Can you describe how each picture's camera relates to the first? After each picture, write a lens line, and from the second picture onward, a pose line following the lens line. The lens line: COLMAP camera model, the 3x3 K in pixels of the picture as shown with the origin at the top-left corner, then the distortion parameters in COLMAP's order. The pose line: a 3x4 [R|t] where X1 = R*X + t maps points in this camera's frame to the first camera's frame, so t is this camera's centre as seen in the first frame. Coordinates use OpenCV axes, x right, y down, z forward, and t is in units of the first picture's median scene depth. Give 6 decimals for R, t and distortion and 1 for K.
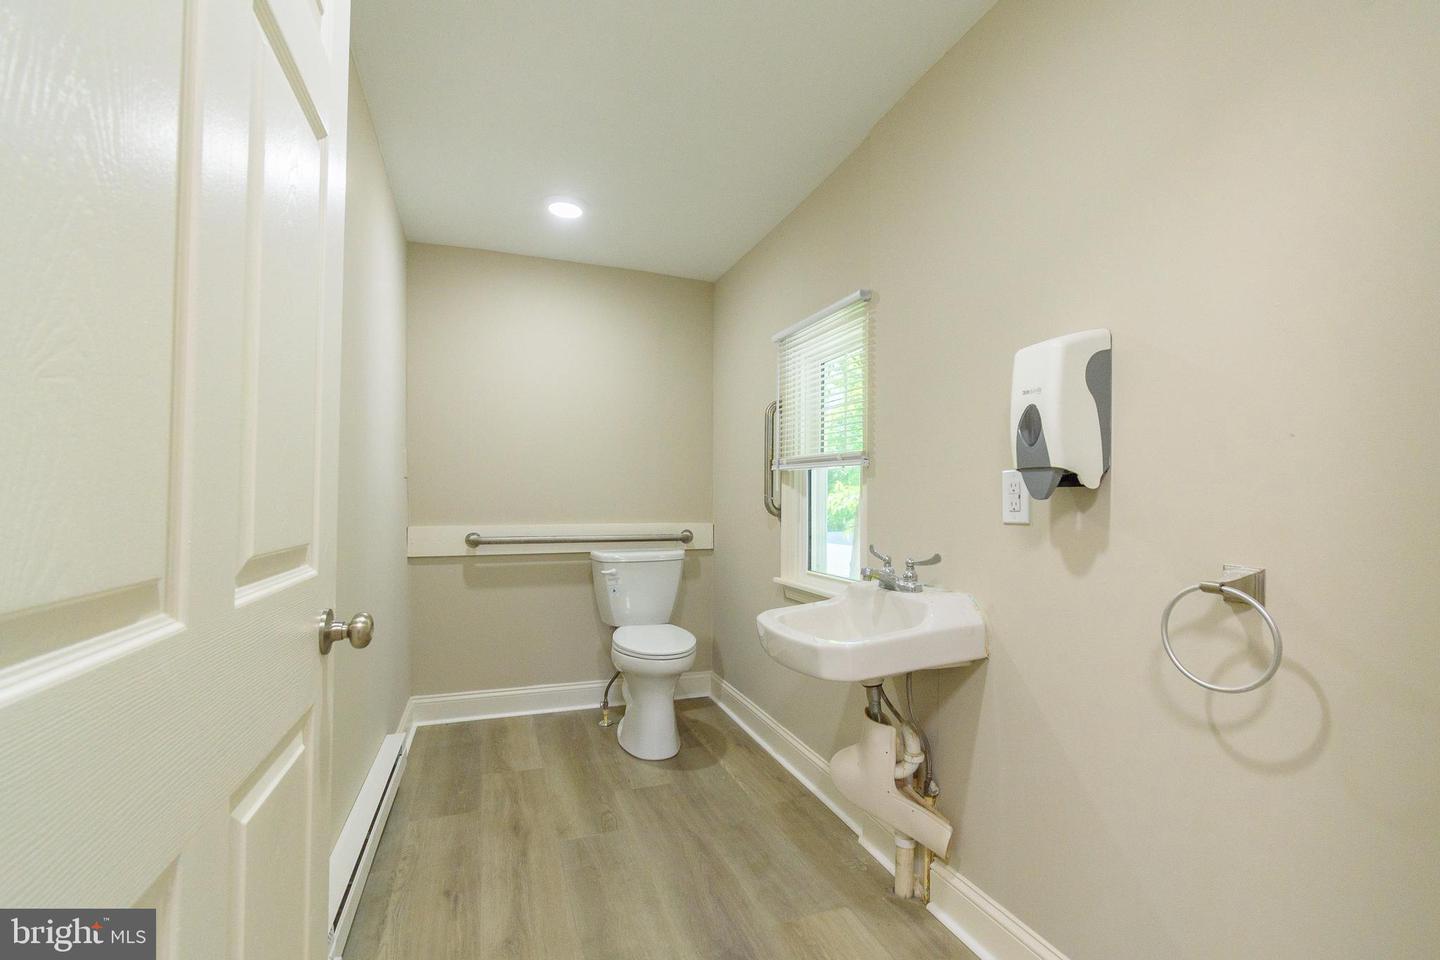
lens RADIAL K [[629.4, 0, 726.9], [0, 629.4, 492.6], [0, 0, 1]] dist [0.003351, -0.002957]
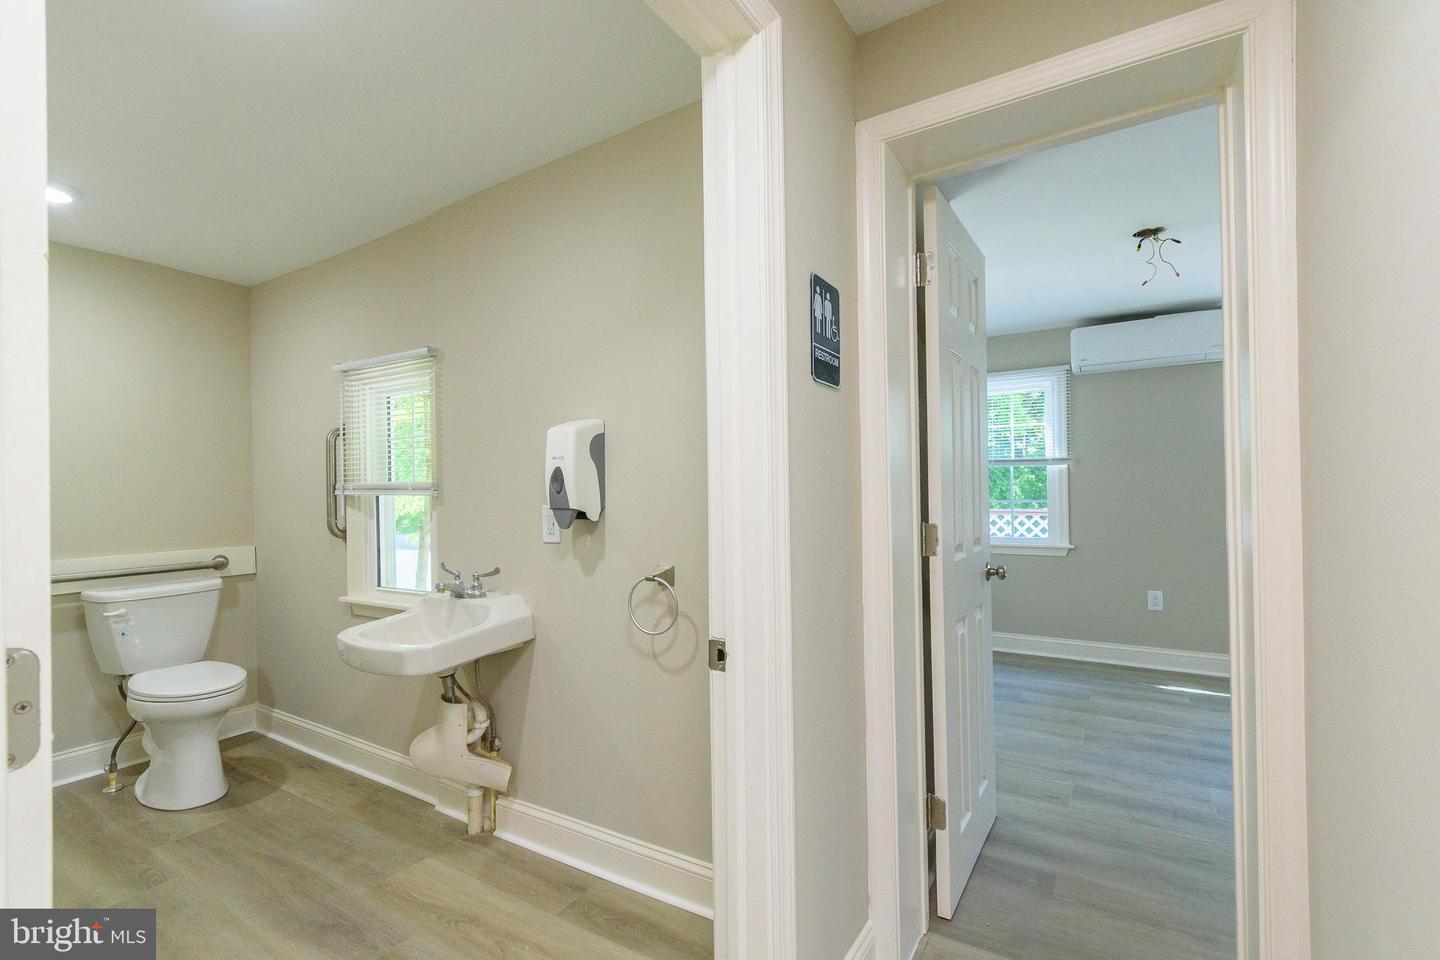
lens RADIAL K [[629.4, 0, 726.9], [0, 629.4, 492.6], [0, 0, 1]] dist [0.003351, -0.002957]
pose [[0.782238, -0.019758, 0.622667, -0.097973], [0.011827, 0.999788, 0.016867, -0.067370], [-0.622868, -0.005830, 0.782305, -0.300954]]
